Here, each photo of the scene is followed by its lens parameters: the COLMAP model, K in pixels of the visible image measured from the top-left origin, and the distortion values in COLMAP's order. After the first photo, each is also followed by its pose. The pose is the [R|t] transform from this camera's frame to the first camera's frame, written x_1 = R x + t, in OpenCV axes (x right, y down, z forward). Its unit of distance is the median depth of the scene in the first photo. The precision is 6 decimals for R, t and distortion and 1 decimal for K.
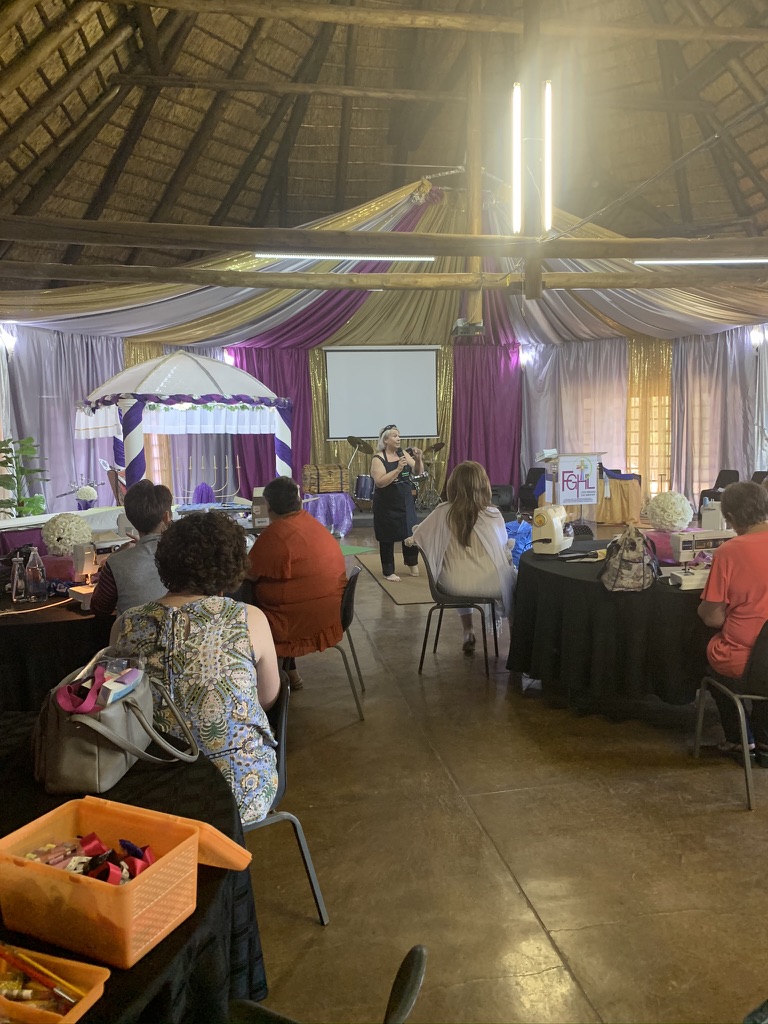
lens RADIAL K [[773.4, 0, 381.8], [0, 773.4, 513.7], [0, 0, 1]] dist [0.099990, -0.005450]
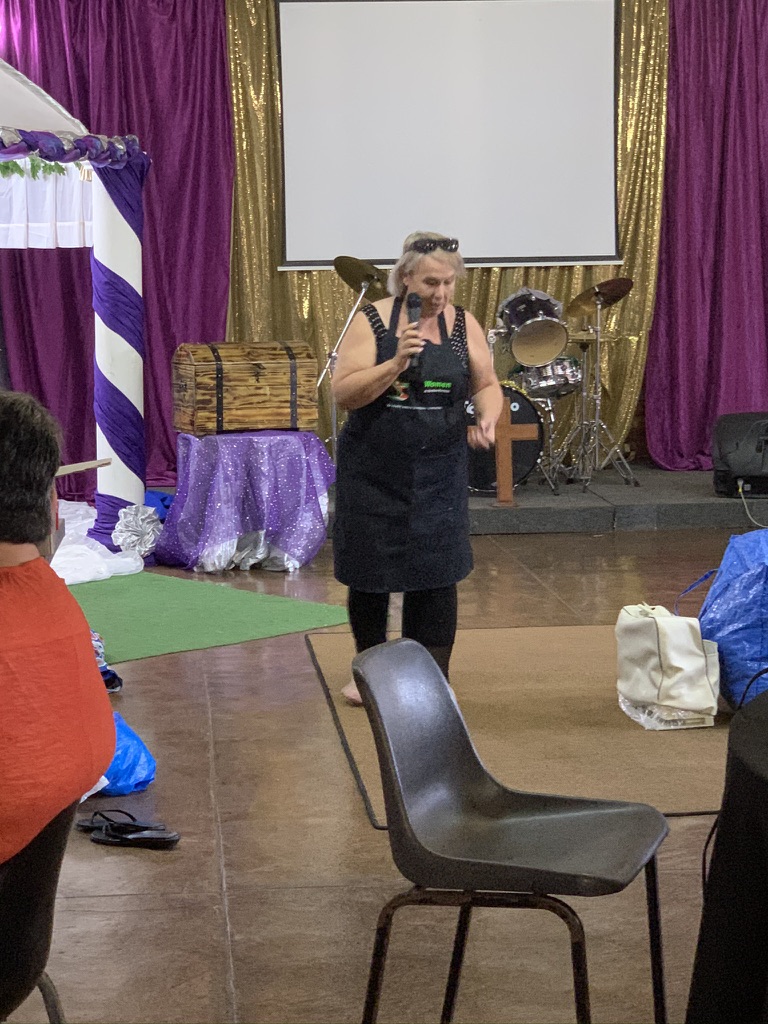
lens RADIAL K [[2110.3, 0, 380.4], [0, 2110.3, 506.7], [0, 0, 1]] dist [0.040206, 0.000000]
pose [[0.997266, 0.014693, -0.072419, 0.048082], [-0.013520, 0.999770, 0.016667, -0.011081], [0.072647, -0.015643, 0.997235, 0.125034]]
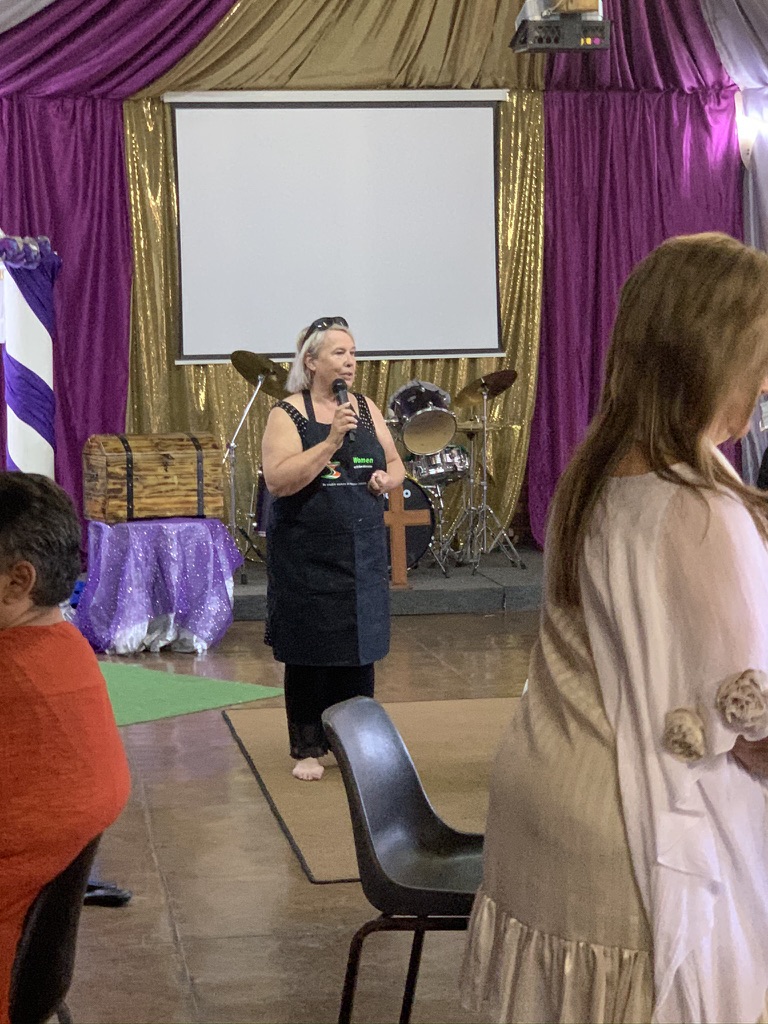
lens RADIAL K [[2110.3, 0, 387.1], [0, 2110.3, 506.0], [0, 0, 1]] dist [0.040206, 0.000000]
pose [[0.999985, 0.002058, -0.005096, 0.033756], [-0.002190, 0.999654, -0.026217, -0.008756], [0.005040, 0.026227, 0.999643, 0.081426]]
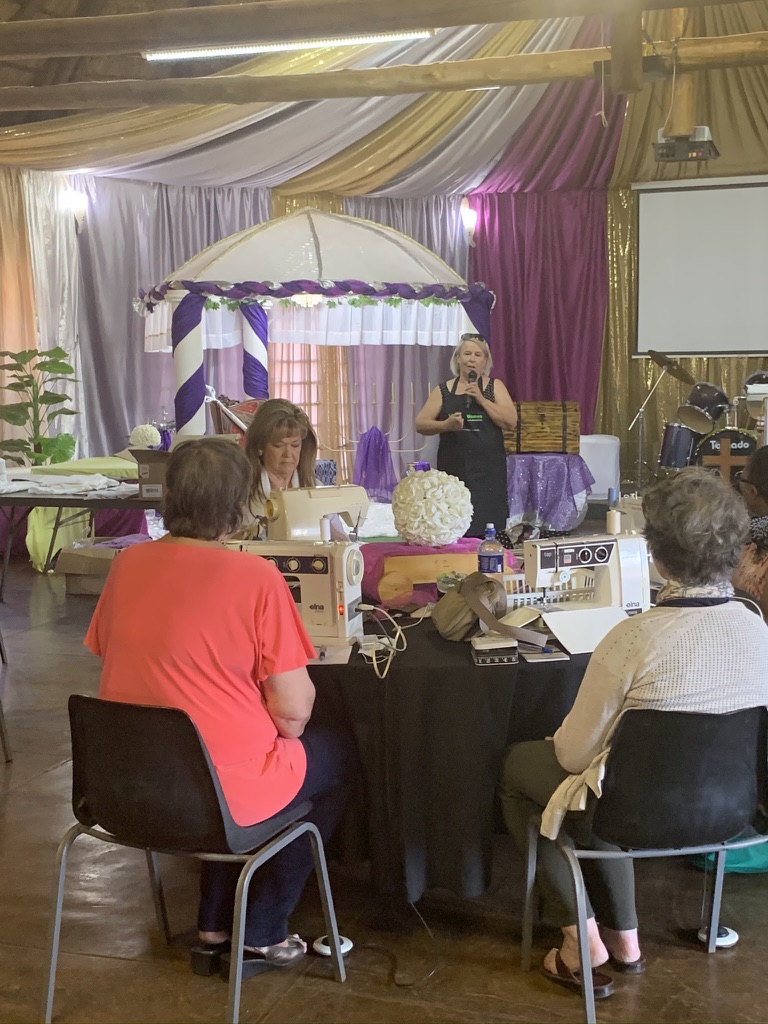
lens RADIAL K [[1435.5, 0, 404.9], [0, 1435.5, 476.5], [0, 0, 1]] dist [0.214143, 0.000000]
pose [[0.878184, 0.054463, -0.475213, 0.334057], [-0.058299, 0.998277, 0.006675, -0.011700], [0.474757, 0.021843, 0.879846, 0.049764]]
